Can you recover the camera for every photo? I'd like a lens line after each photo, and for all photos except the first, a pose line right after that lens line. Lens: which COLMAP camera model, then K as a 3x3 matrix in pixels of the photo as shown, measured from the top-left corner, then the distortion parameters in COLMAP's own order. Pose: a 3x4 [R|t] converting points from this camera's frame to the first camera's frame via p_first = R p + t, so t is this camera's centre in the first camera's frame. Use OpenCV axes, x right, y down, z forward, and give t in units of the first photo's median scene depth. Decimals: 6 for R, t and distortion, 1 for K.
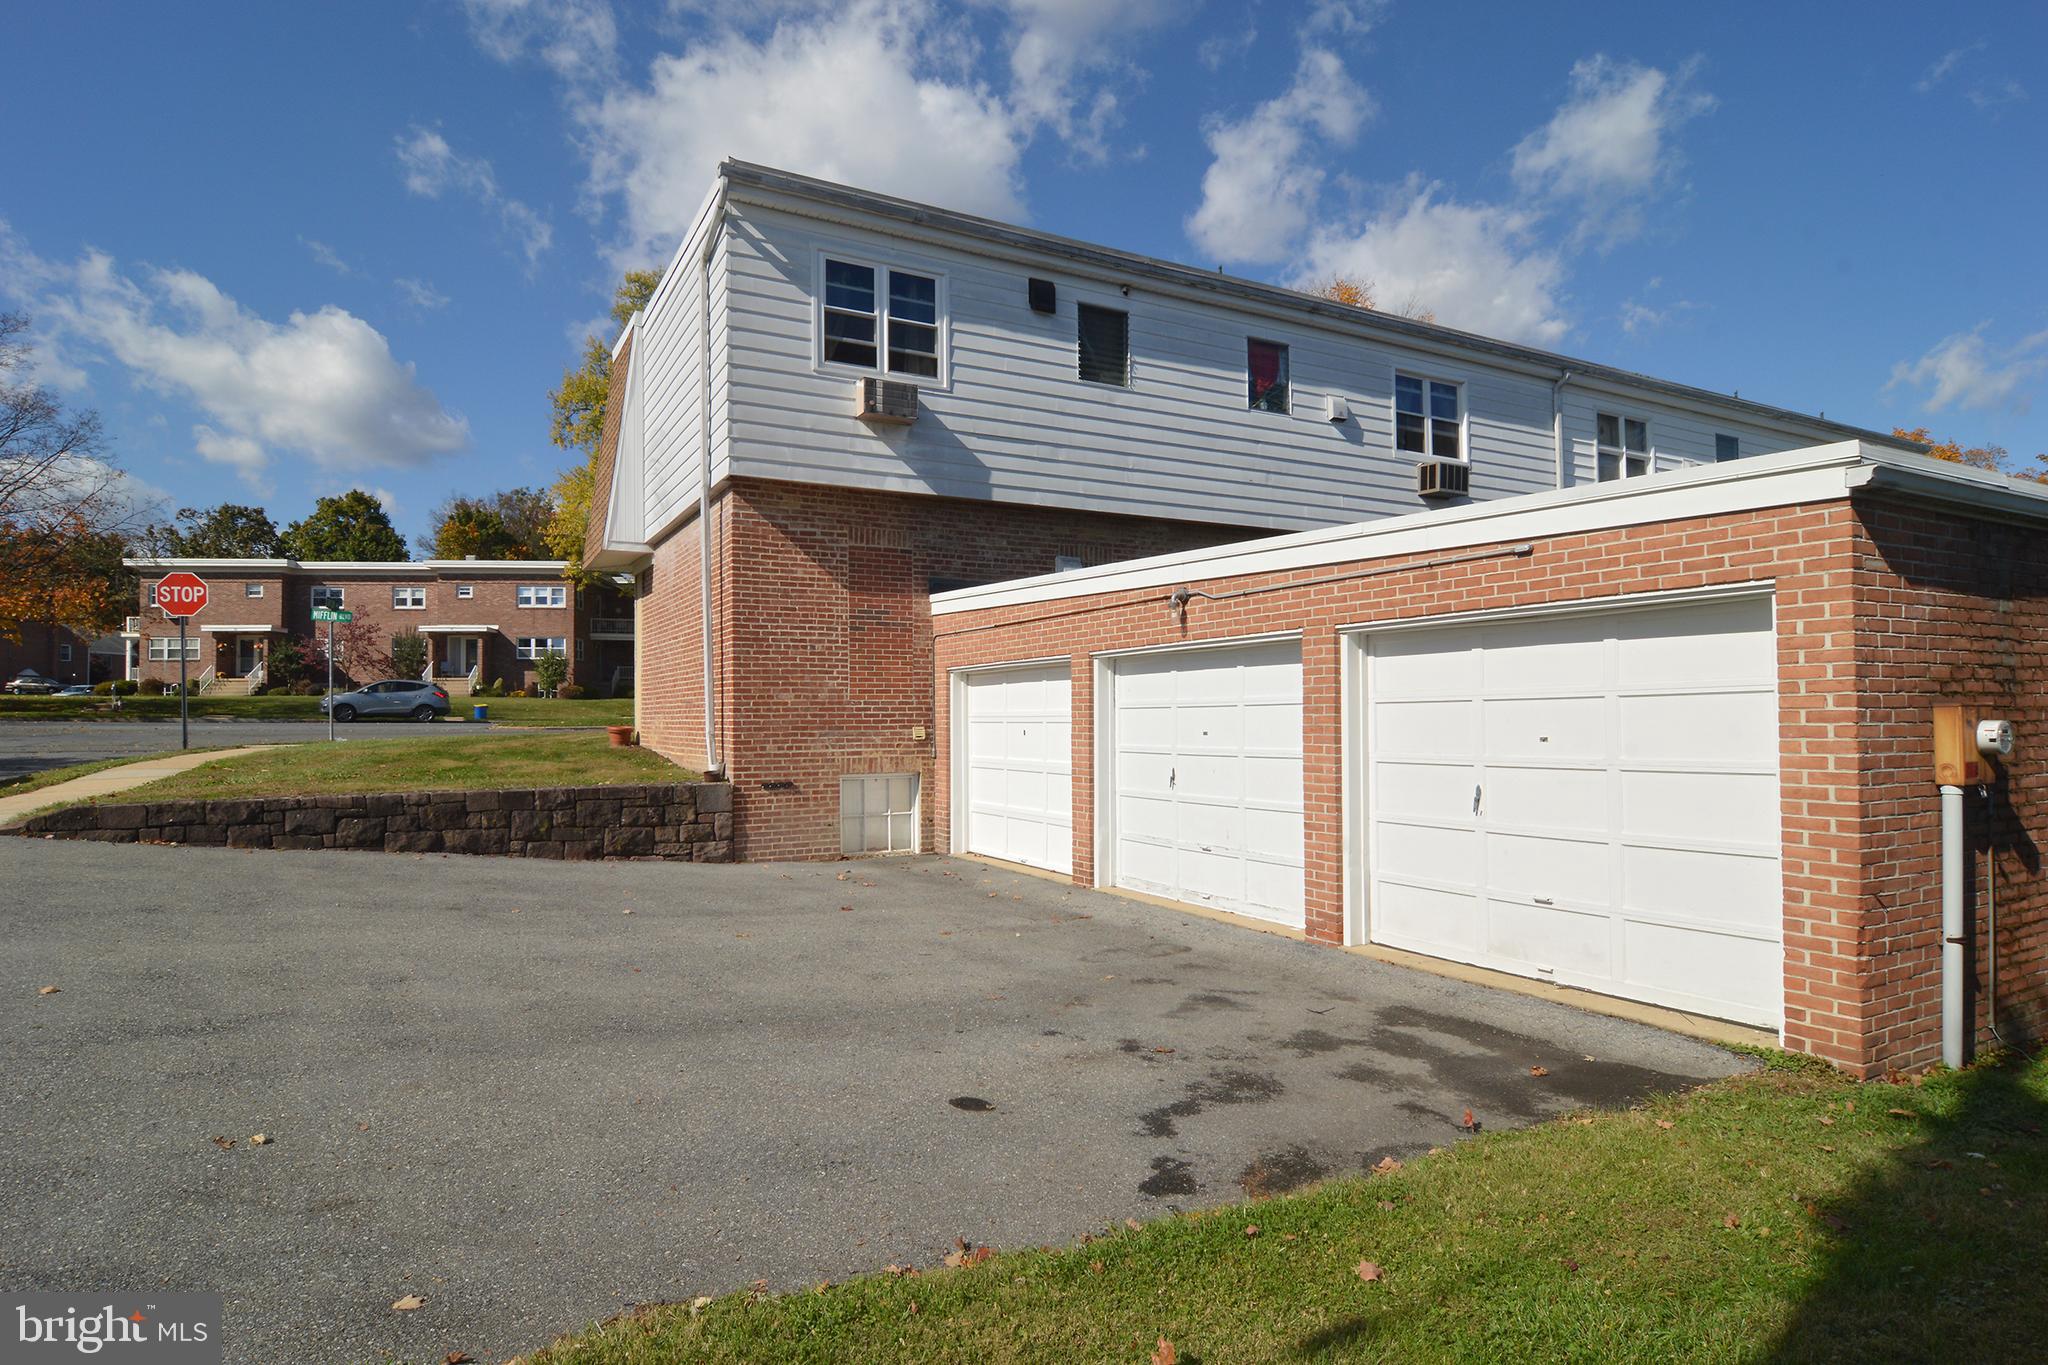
lens RADIAL K [[1081.4, 0, 1012.6], [0, 1081.4, 673.6], [0, 0, 1]] dist [-0.002213, -0.011652]
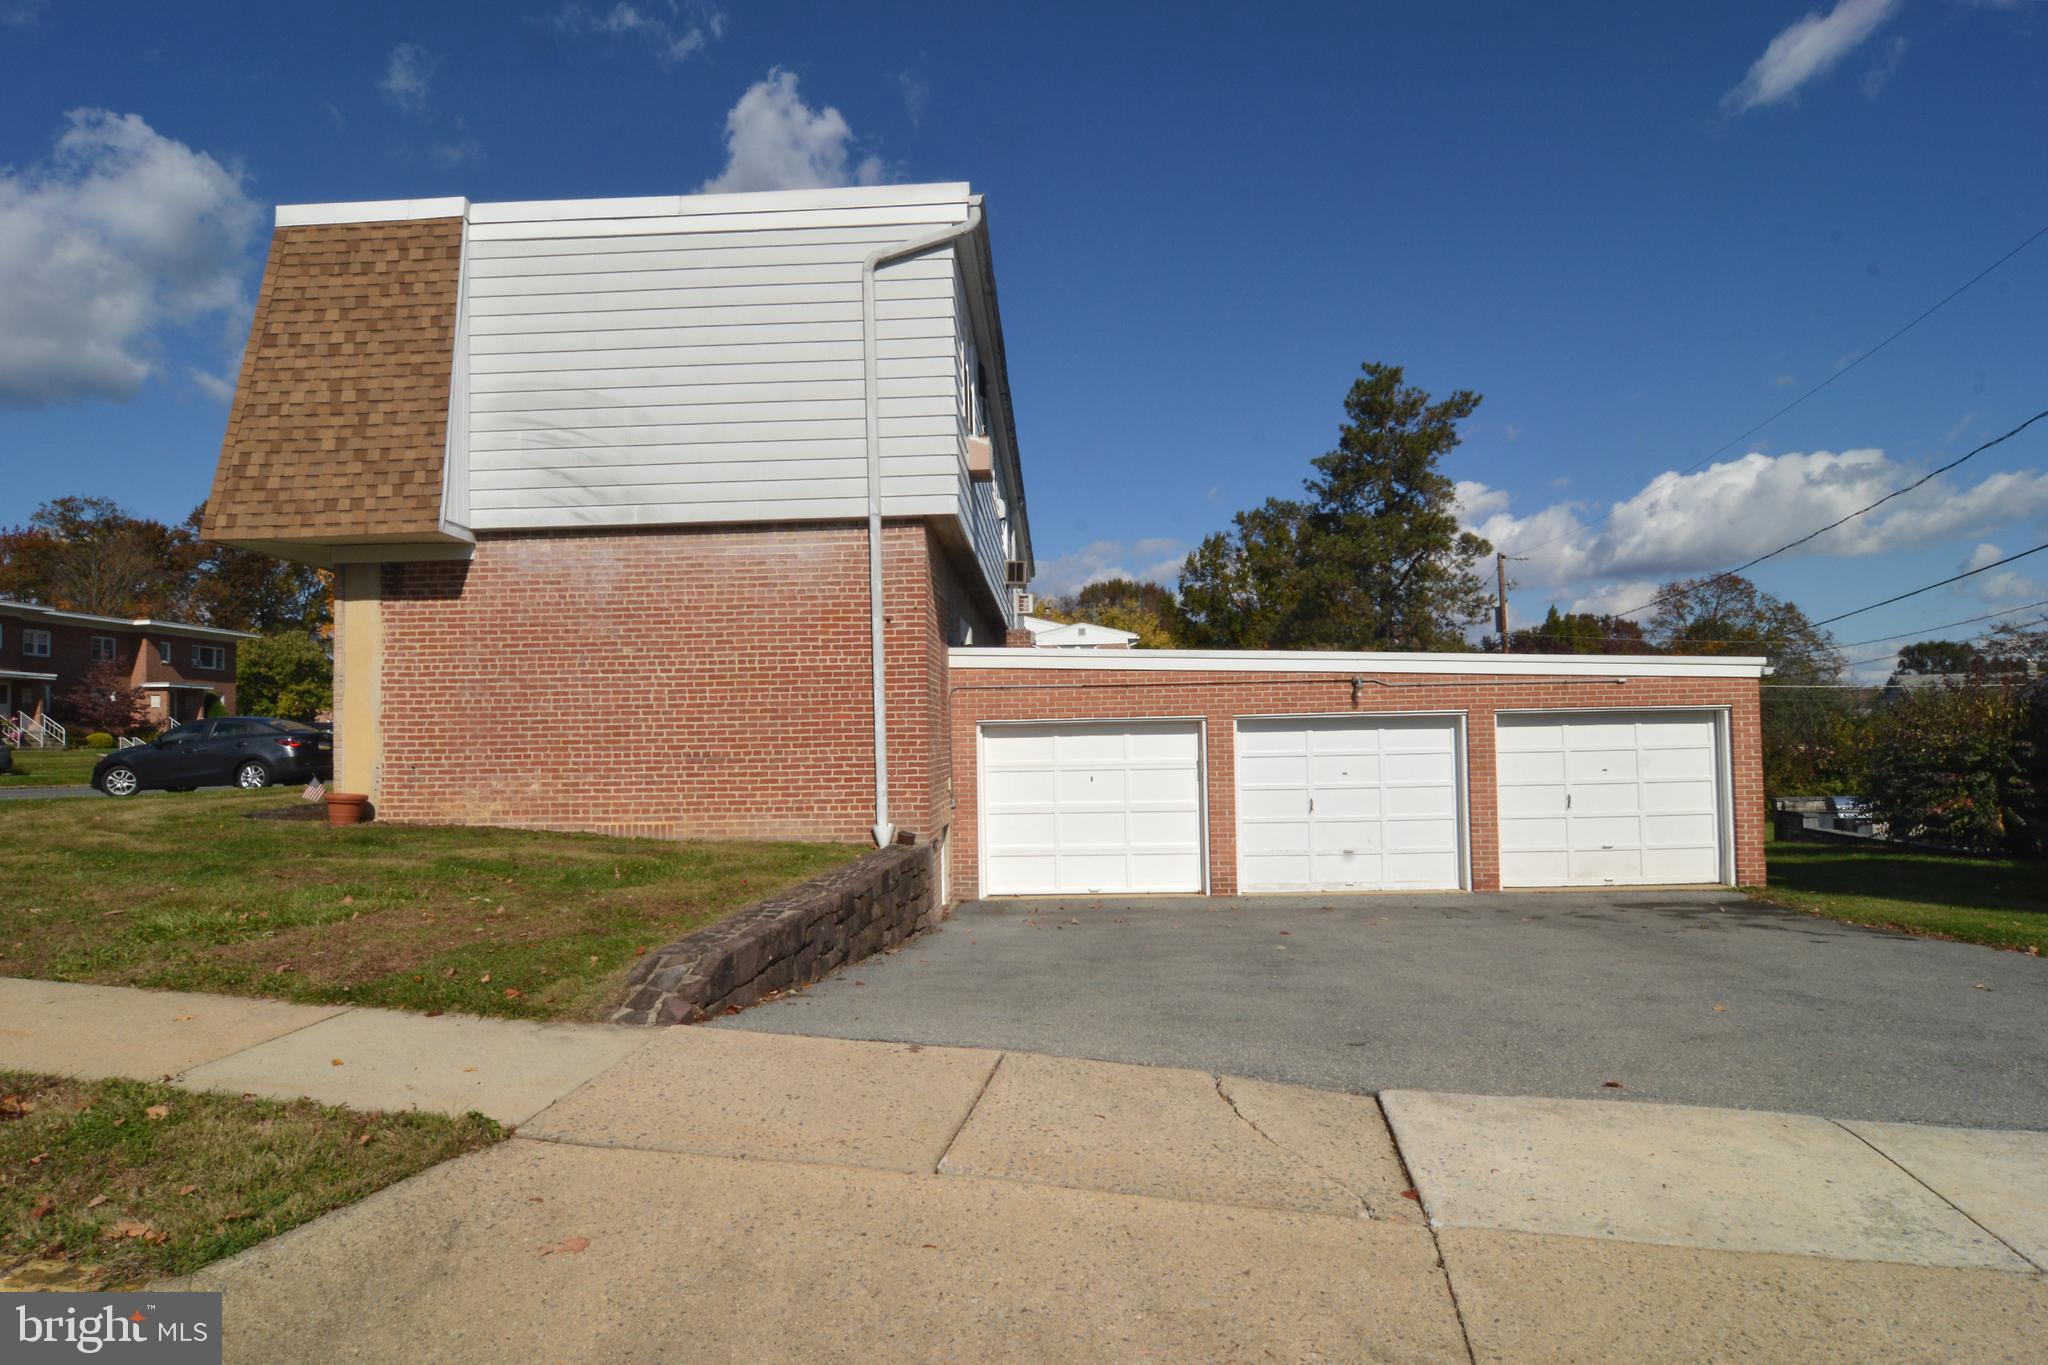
lens RADIAL K [[1081.4, 0, 1012.6], [0, 1081.4, 673.6], [0, 0, 1]] dist [-0.002213, -0.011652]
pose [[0.535488, 0.052761, 0.842893, -0.974925], [-0.020675, 0.998567, -0.049370, 0.000408], [-0.844290, 0.009010, 0.535811, 0.433198]]
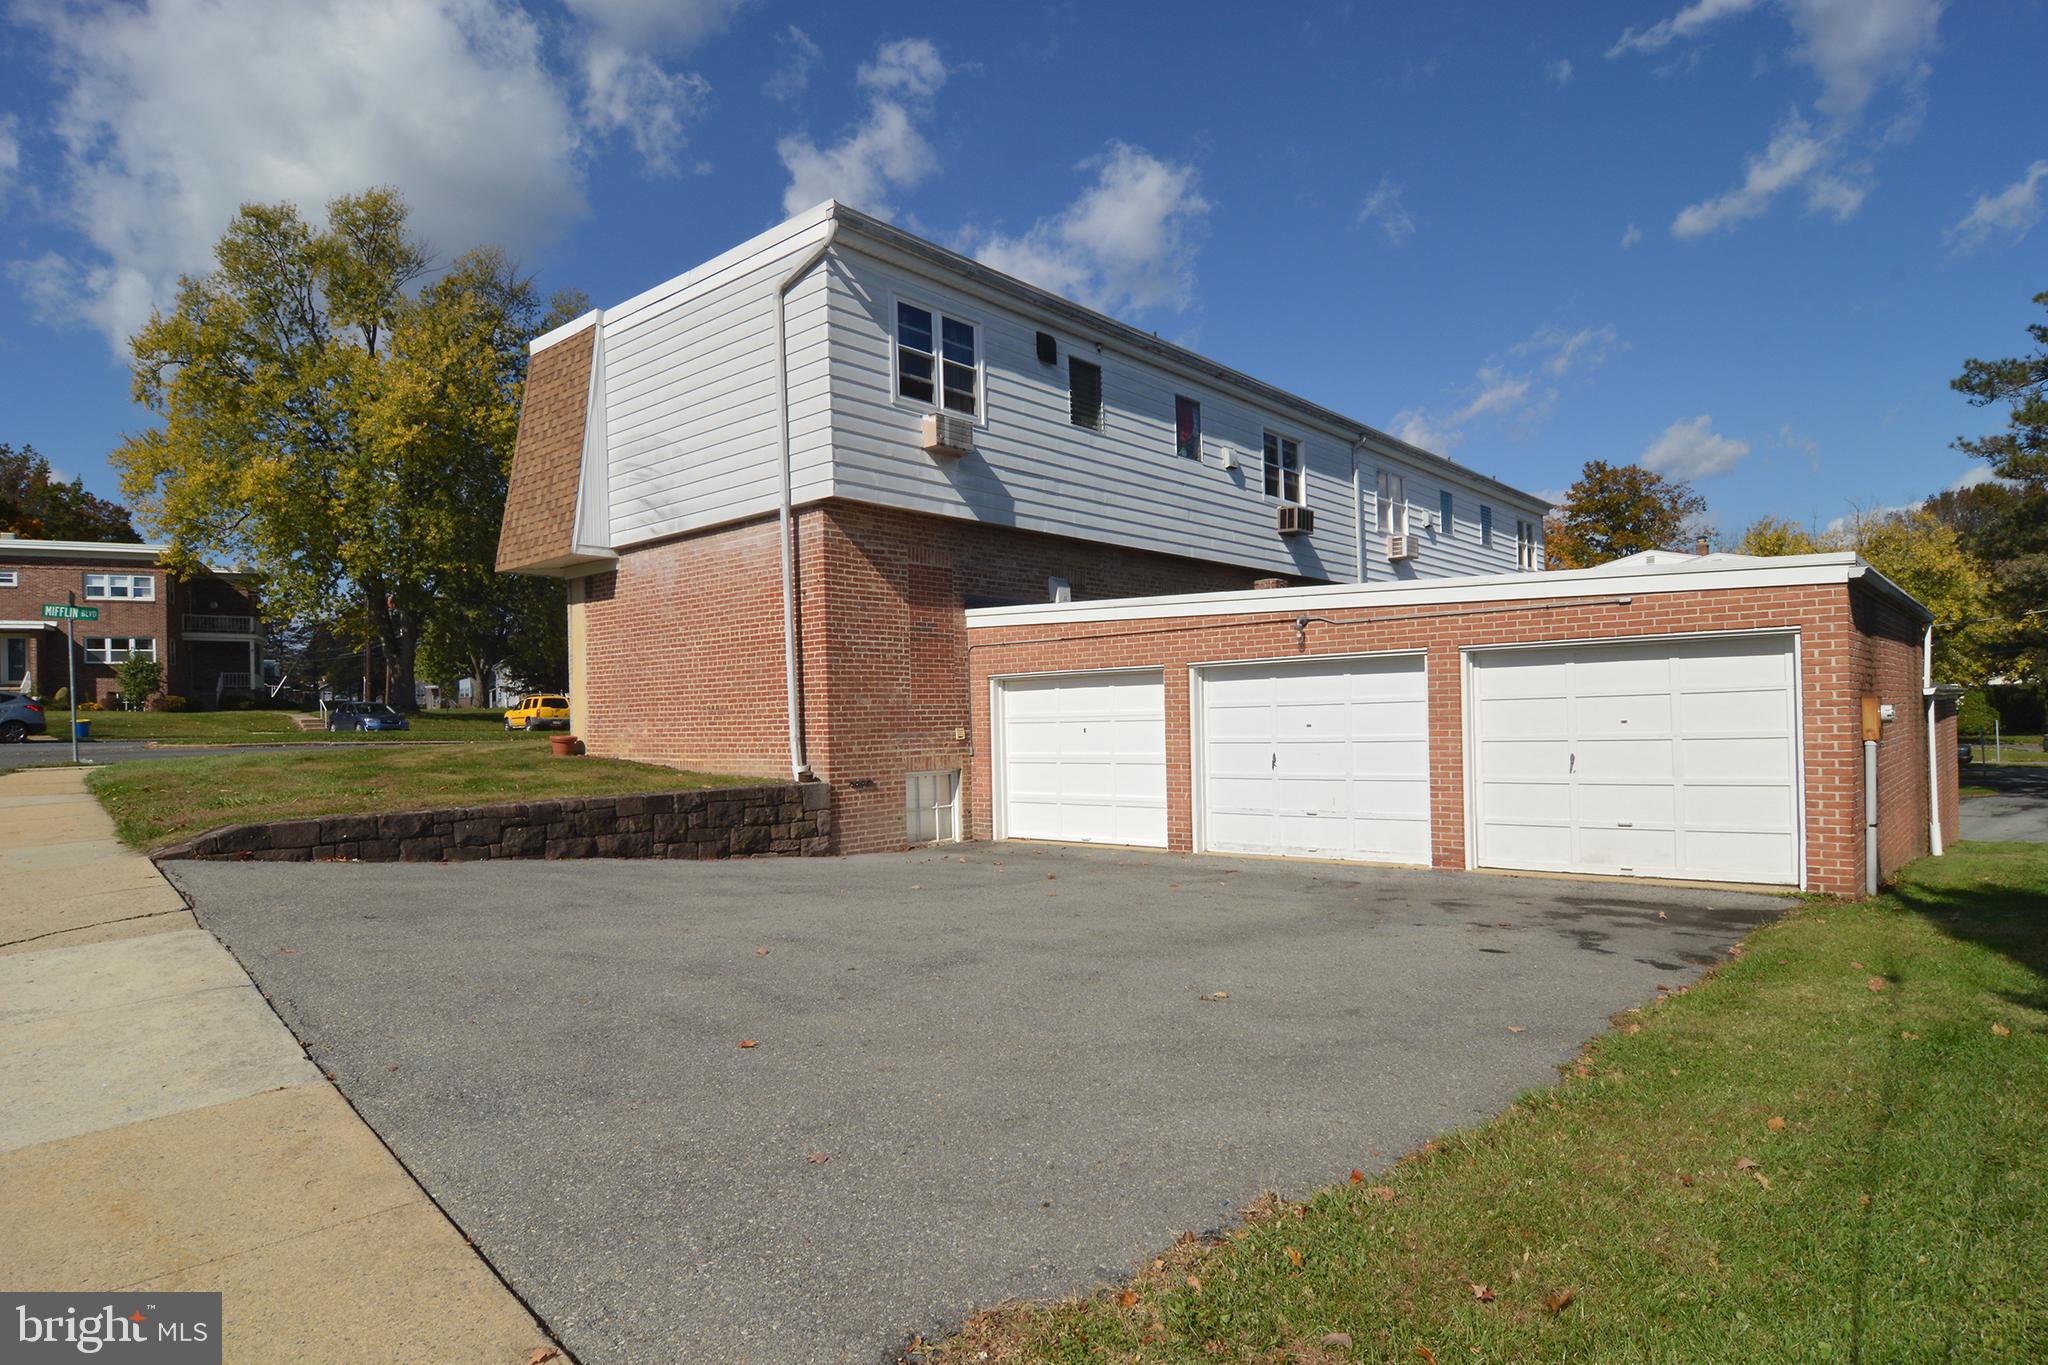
lens RADIAL K [[1117.4, 0, 1020.8], [0, 1117.4, 689.3], [0, 0, 1]] dist [-0.004006, -0.010783]
pose [[0.937390, -0.004825, 0.348247, -0.455477], [0.001831, 0.999958, 0.008927, -0.001005], [-0.348276, -0.007731, 0.937360, -0.106250]]
